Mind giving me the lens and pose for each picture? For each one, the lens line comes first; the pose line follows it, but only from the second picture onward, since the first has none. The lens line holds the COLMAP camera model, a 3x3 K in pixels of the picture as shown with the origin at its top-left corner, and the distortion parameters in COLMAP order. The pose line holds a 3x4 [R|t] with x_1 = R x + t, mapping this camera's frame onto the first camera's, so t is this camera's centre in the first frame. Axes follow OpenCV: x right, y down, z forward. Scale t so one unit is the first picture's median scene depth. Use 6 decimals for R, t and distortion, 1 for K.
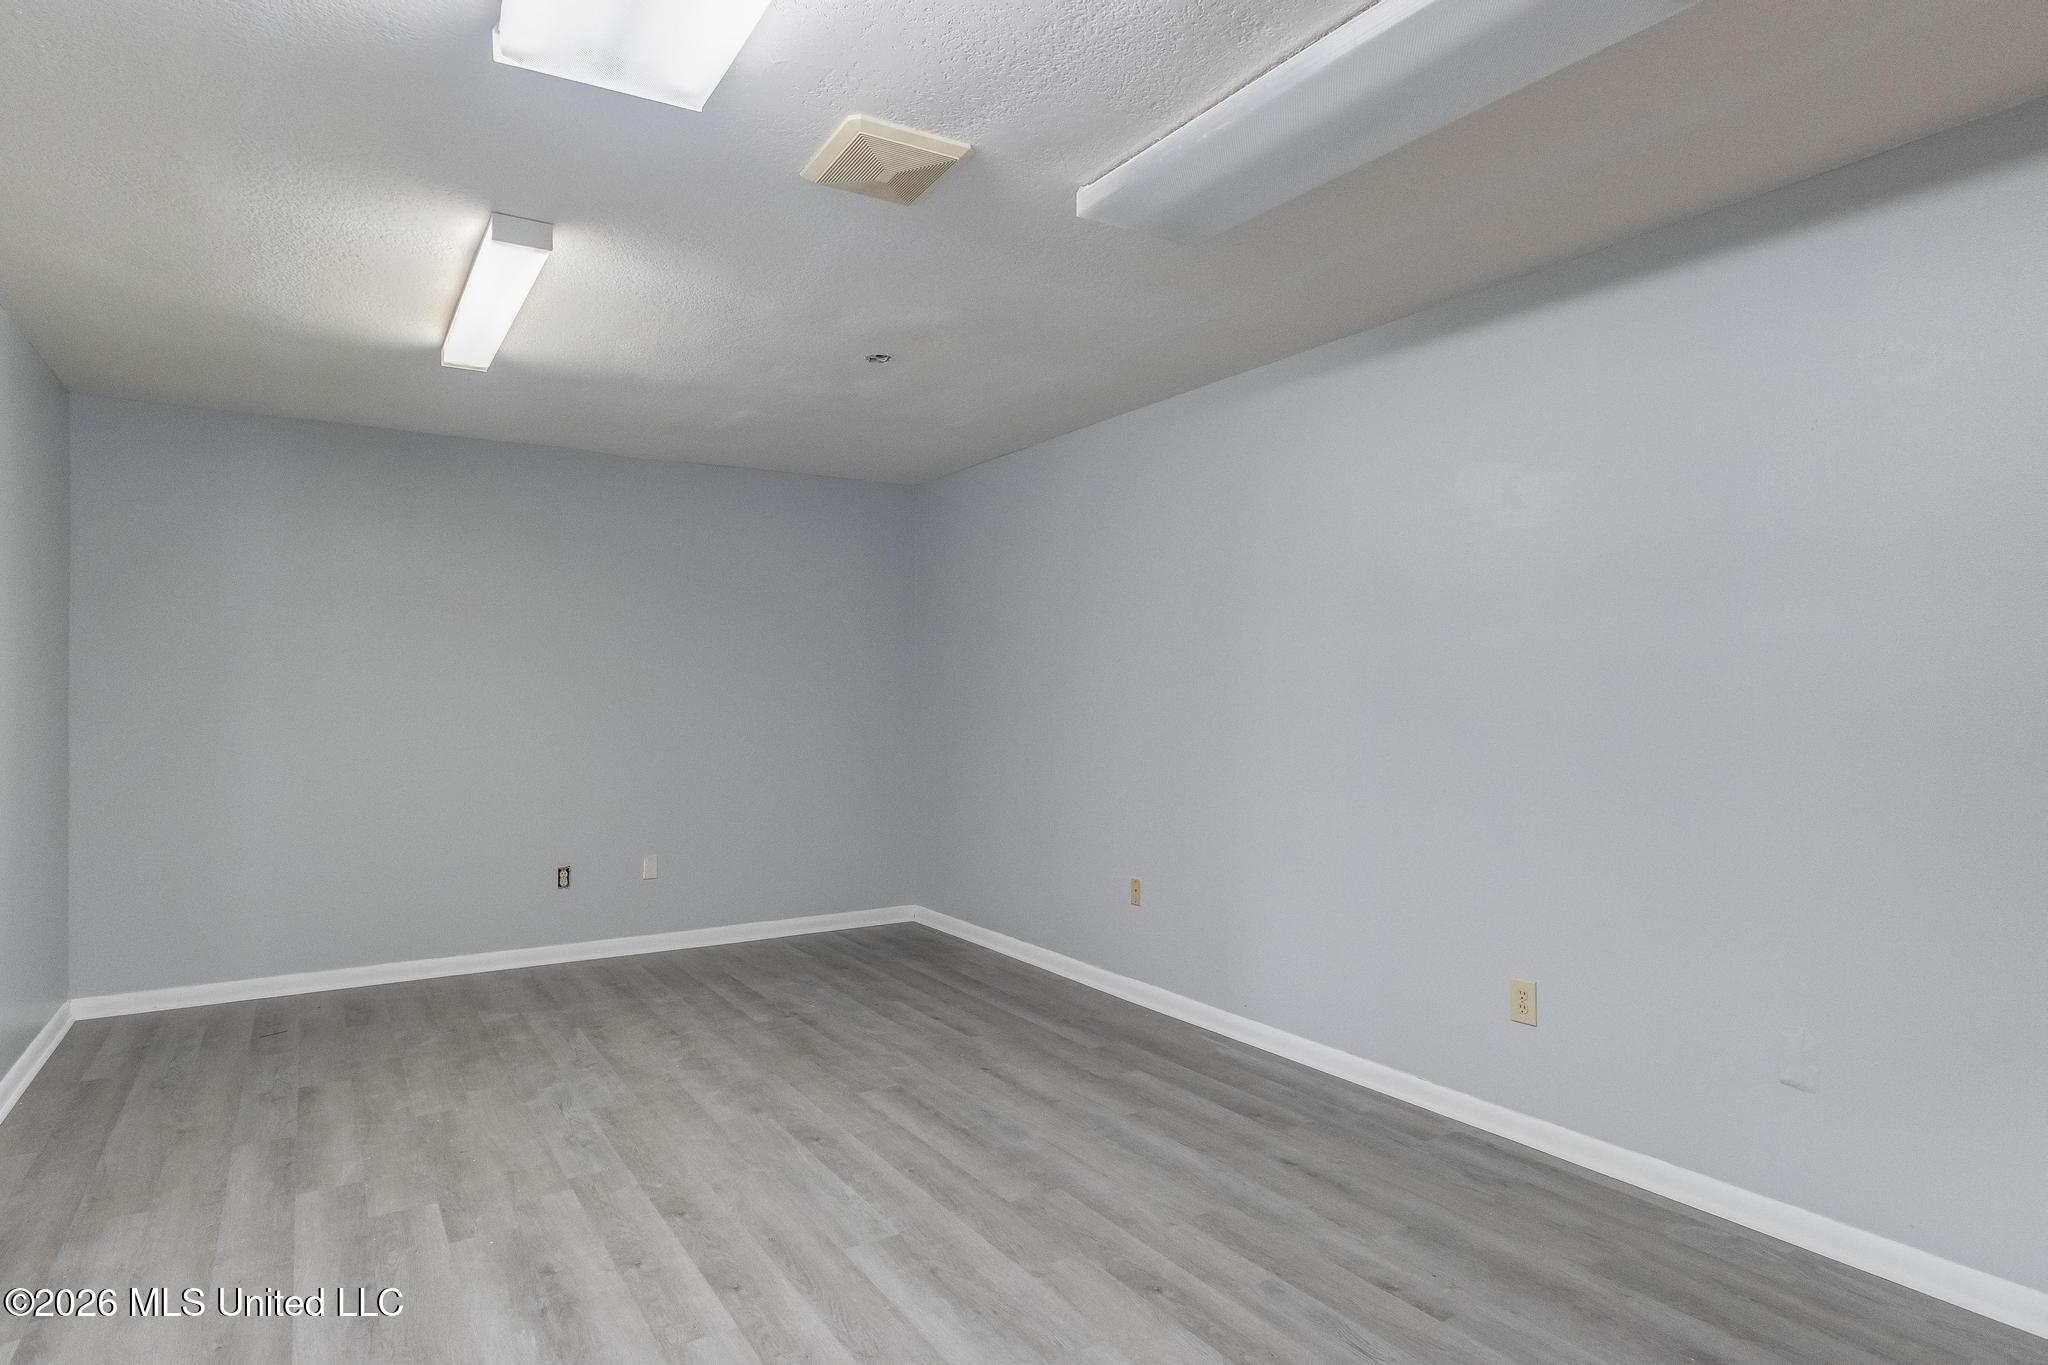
lens RADIAL K [[1109.7, 0, 995.5], [0, 1109.7, 676.3], [0, 0, 1]] dist [-0.002663, -0.000414]
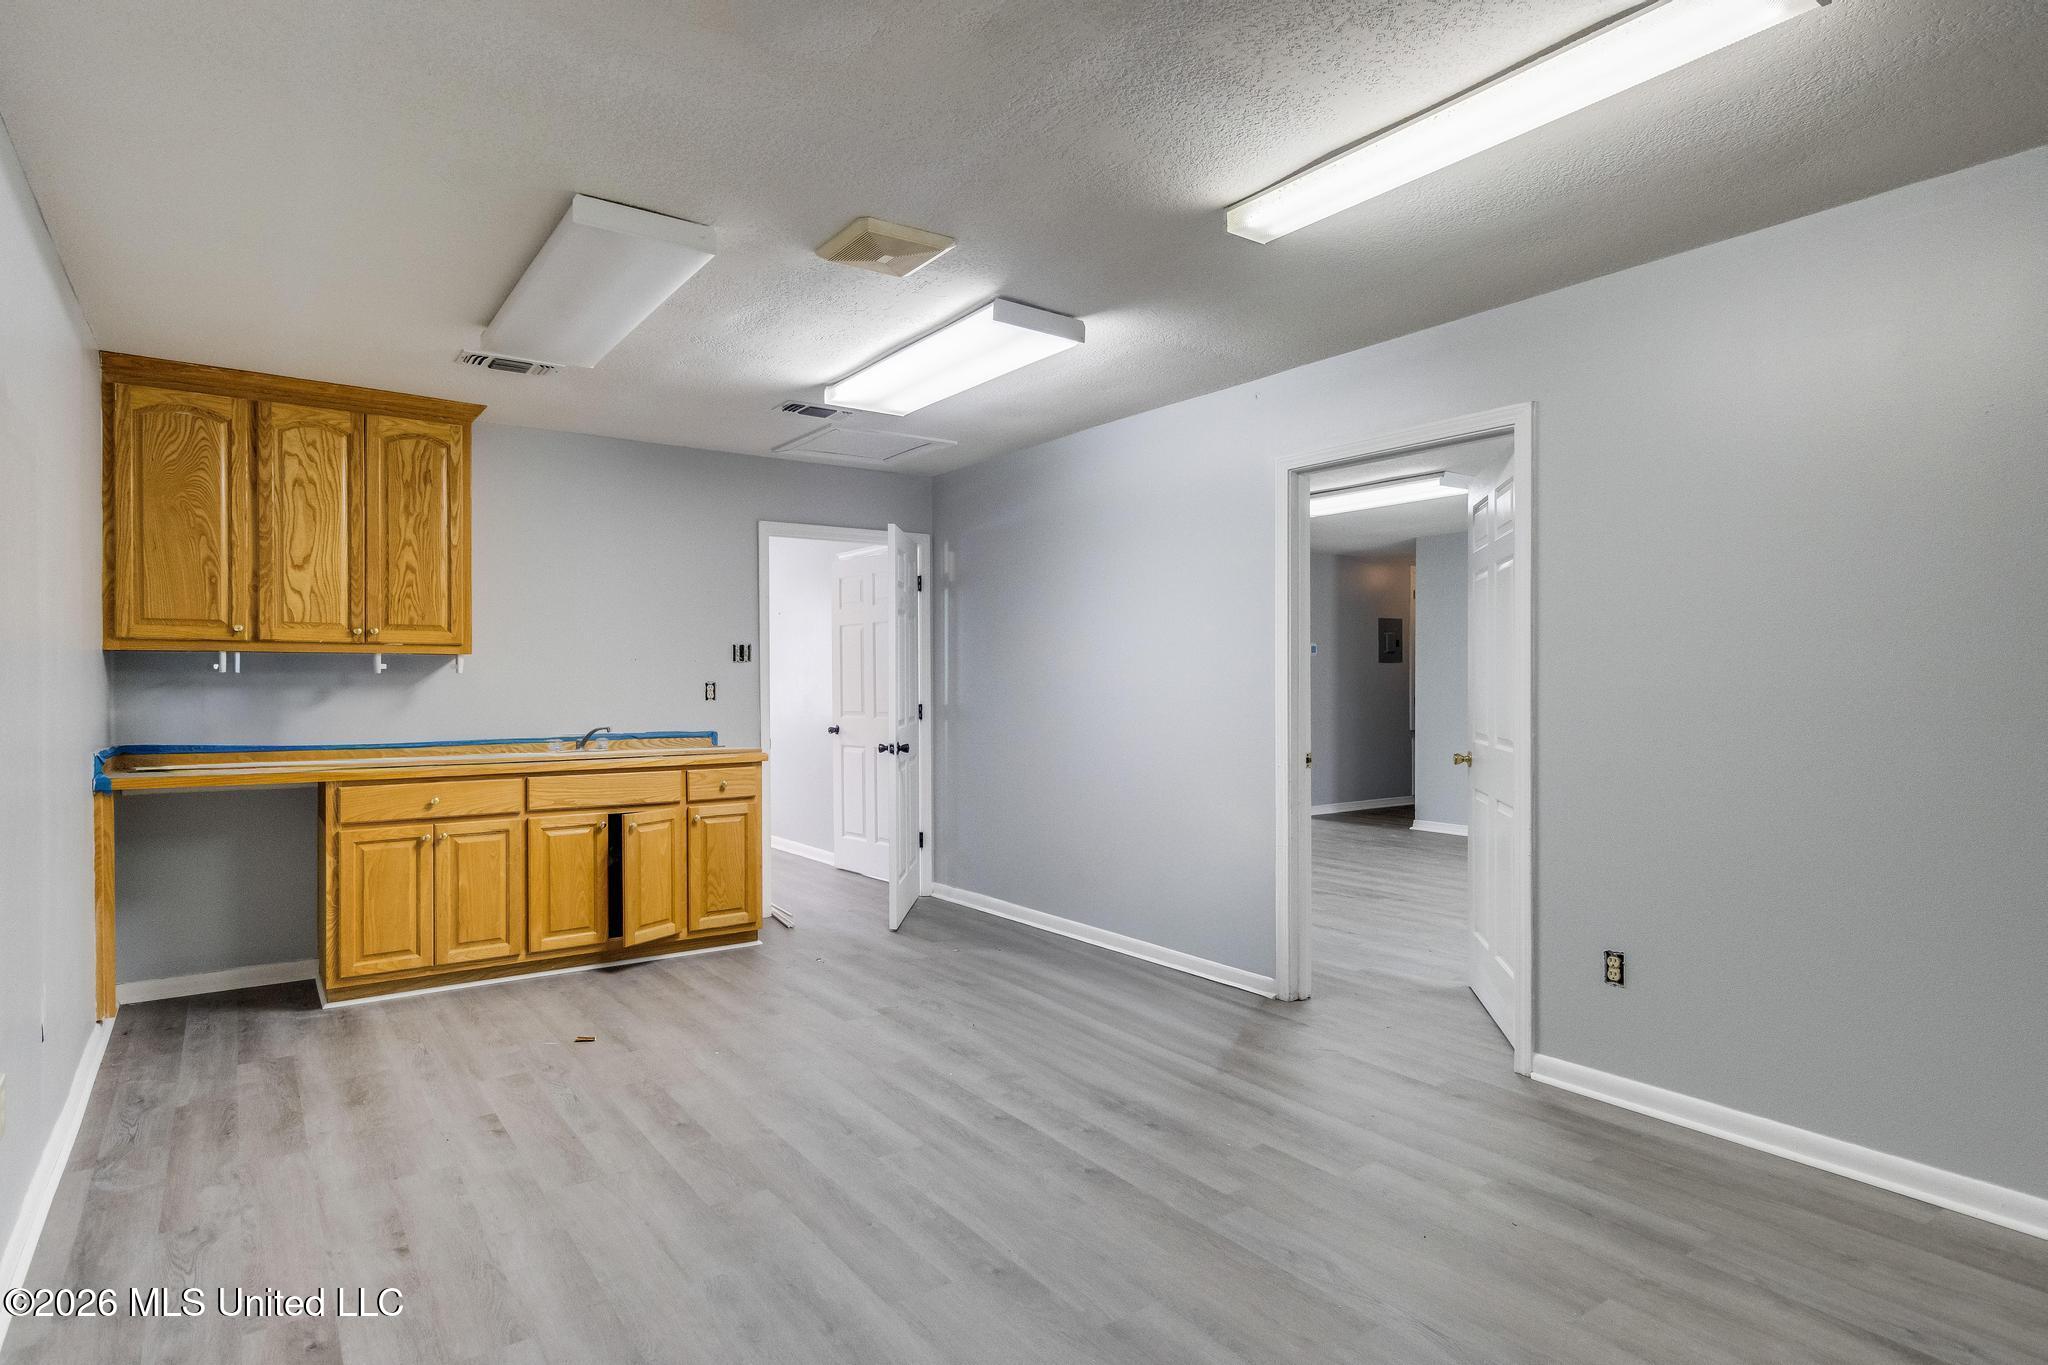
lens RADIAL K [[1109.7, 0, 995.5], [0, 1109.7, 676.3], [0, 0, 1]] dist [-0.002663, -0.000414]
pose [[-0.998847, 0.001130, -0.047997, -0.145689], [0.002052, 0.999814, -0.019153, 0.037810], [0.047966, -0.019229, -0.998664, 2.046678]]
